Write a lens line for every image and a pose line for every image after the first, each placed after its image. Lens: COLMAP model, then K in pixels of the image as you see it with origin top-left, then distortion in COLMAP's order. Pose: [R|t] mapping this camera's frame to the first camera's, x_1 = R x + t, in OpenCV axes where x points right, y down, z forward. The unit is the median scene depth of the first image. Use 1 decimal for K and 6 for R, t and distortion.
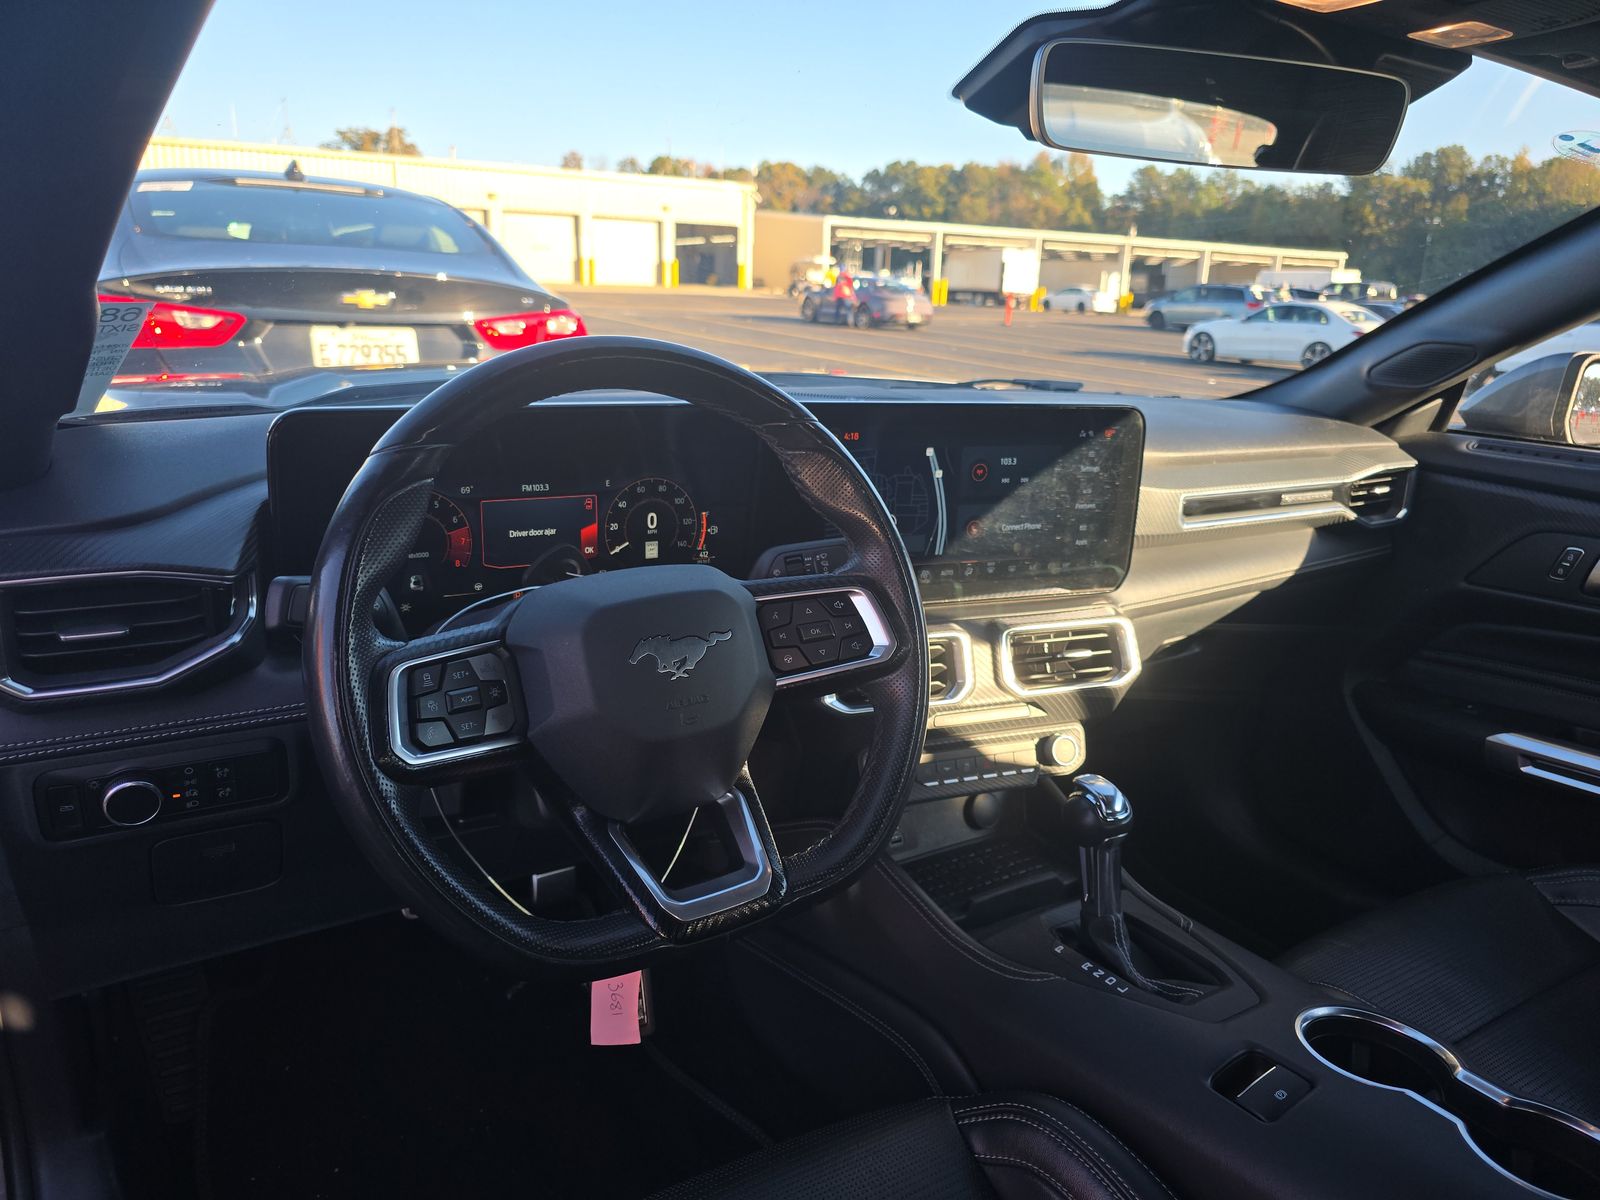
lens RADIAL K [[1069.3, 0, 803.0], [0, 1069.3, 613.2], [0, 0, 1]] dist [0.002531, -0.004444]
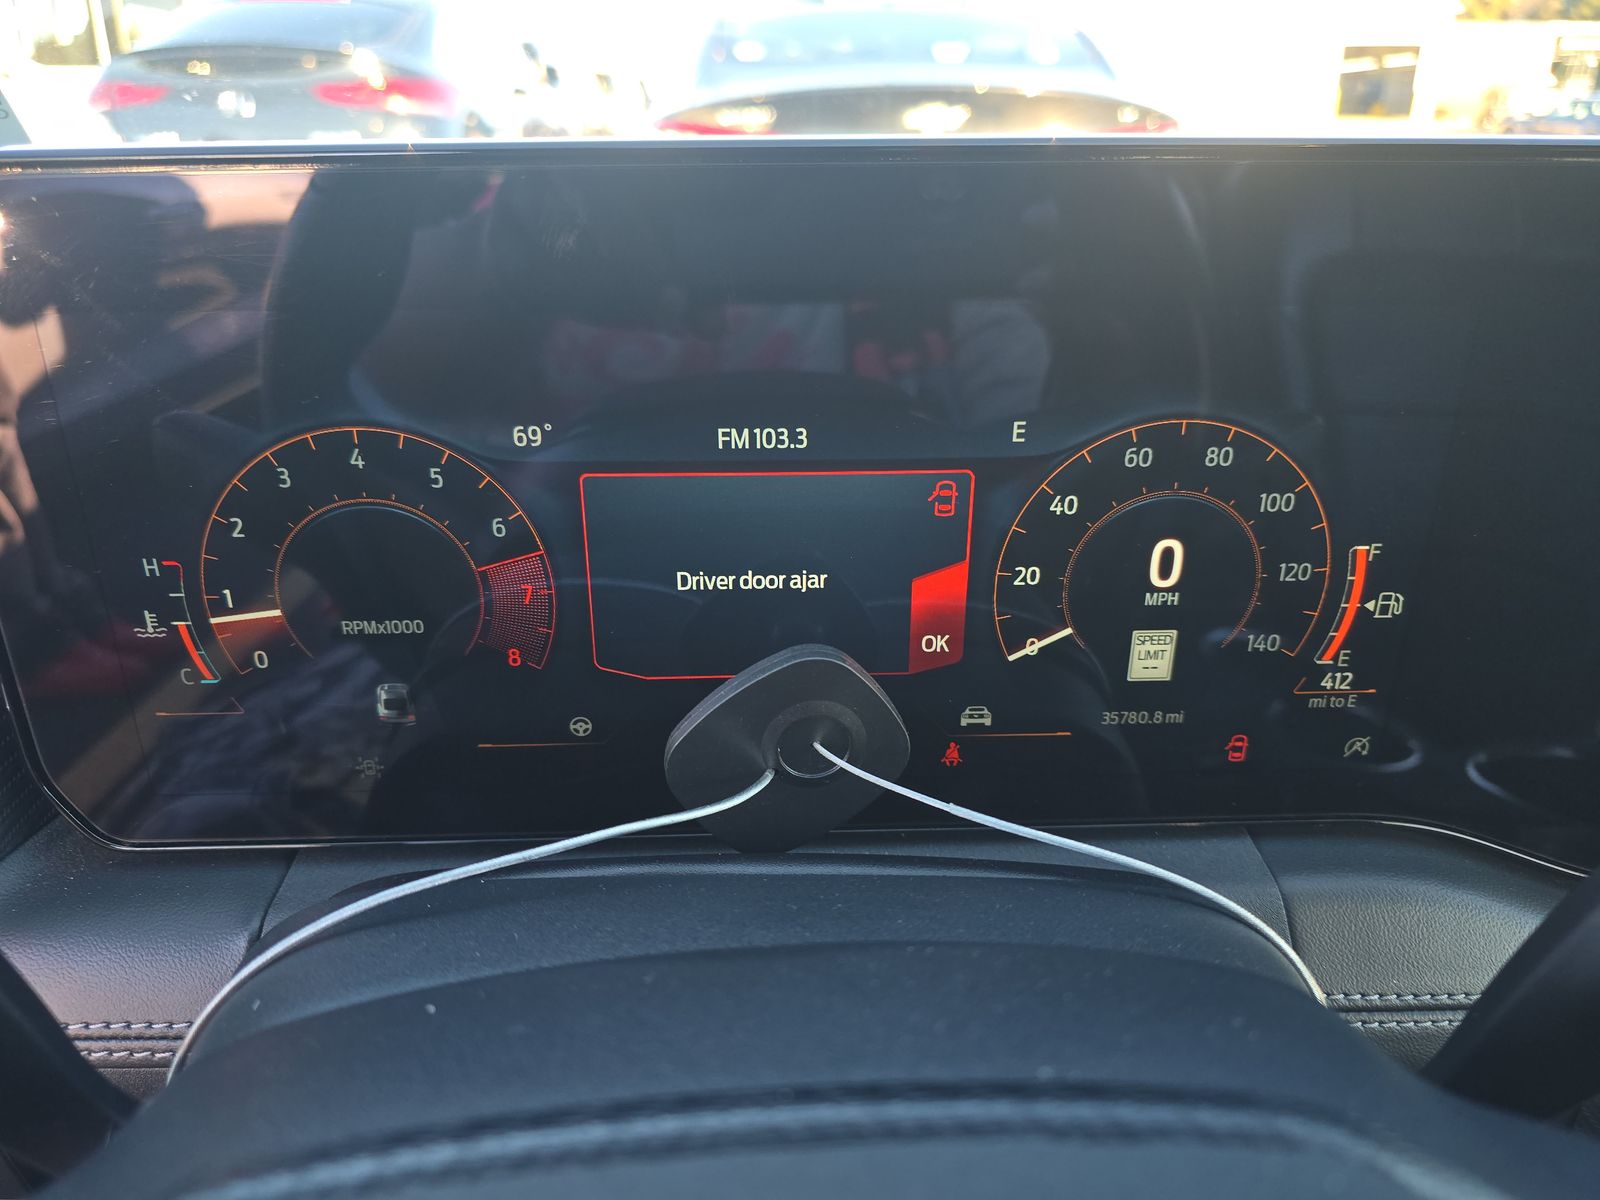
lens RADIAL K [[1069.3, 0, 807.2], [0, 1069.3, 603.6], [0, 0, 1]] dist [0.002531, -0.004444]
pose [[0.860753, 0.154824, -0.484905, -0.083839], [-0.099680, 0.985446, 0.137699, -0.109407], [0.499167, -0.070189, 0.863659, 0.714411]]
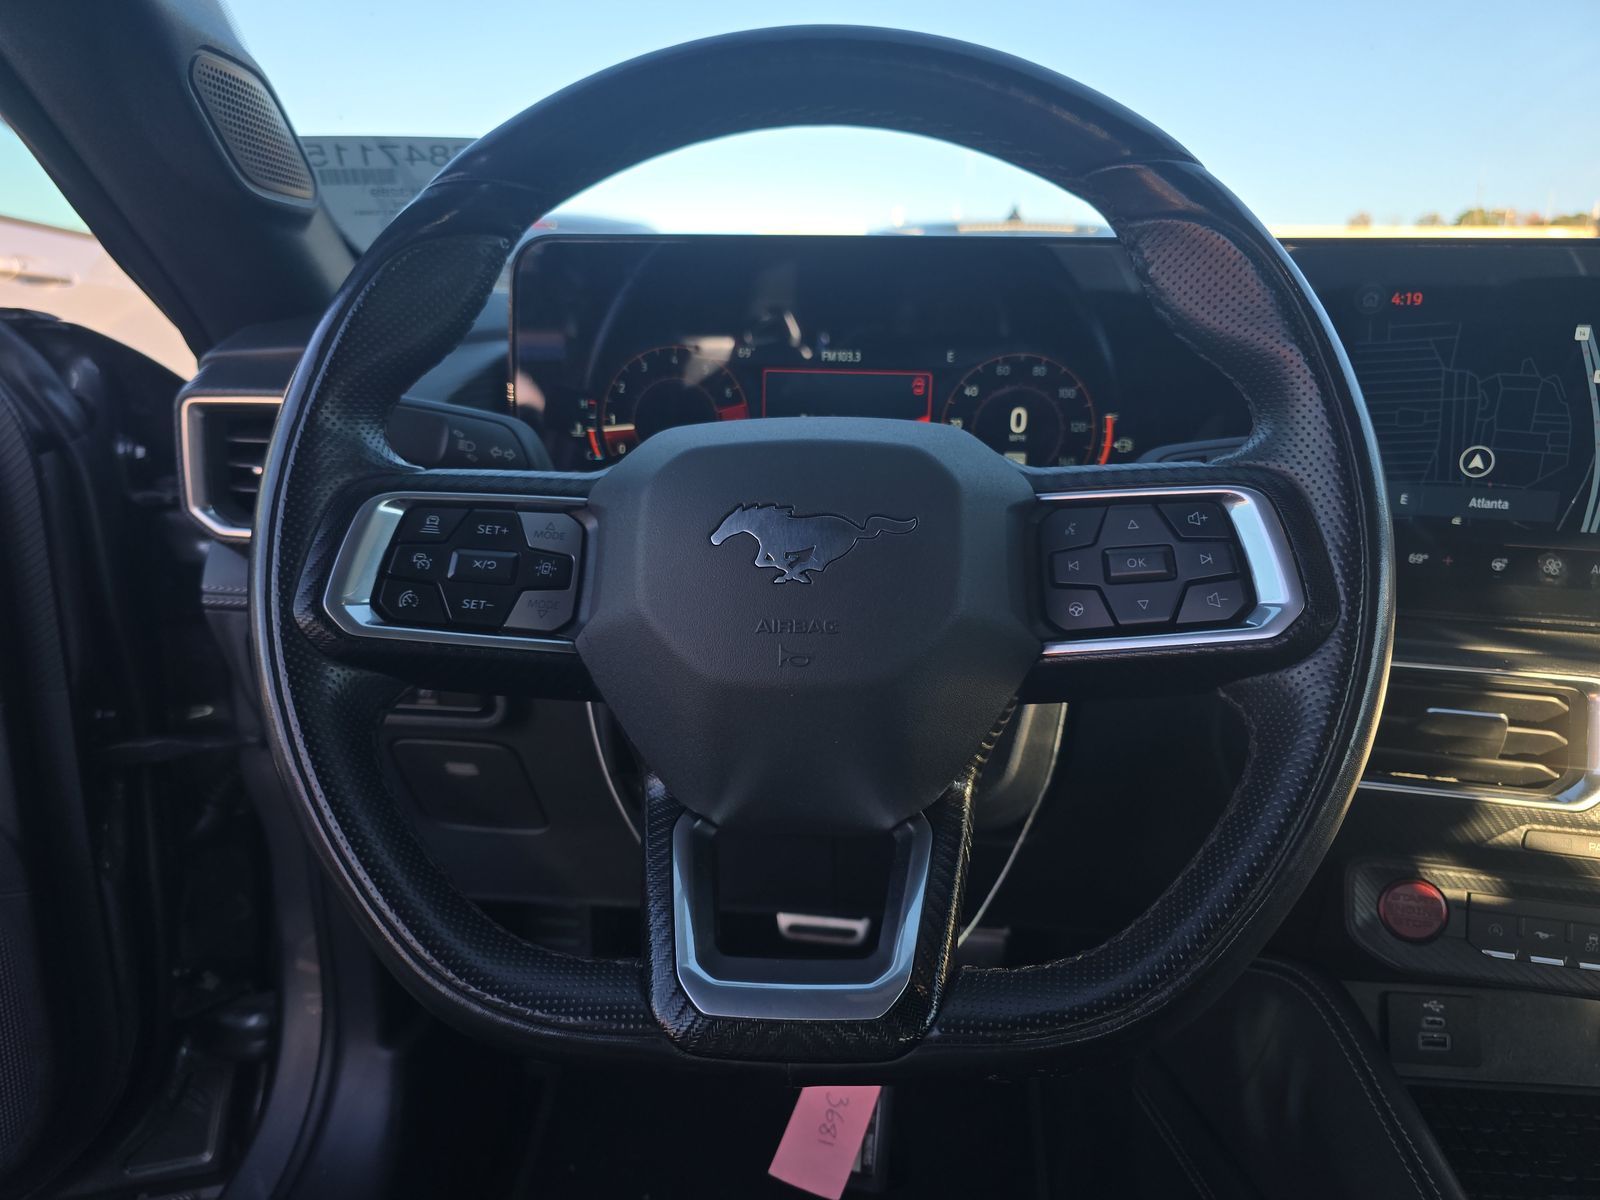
lens RADIAL K [[1069.3, 0, 799.4], [0, 1069.3, 609.4], [0, 0, 1]] dist [0.002531, -0.004444]
pose [[0.785674, 0.112440, -0.608336, 0.171316], [-0.155811, 0.987610, -0.018690, 0.063477], [0.598697, 0.109470, 0.793459, 0.420579]]
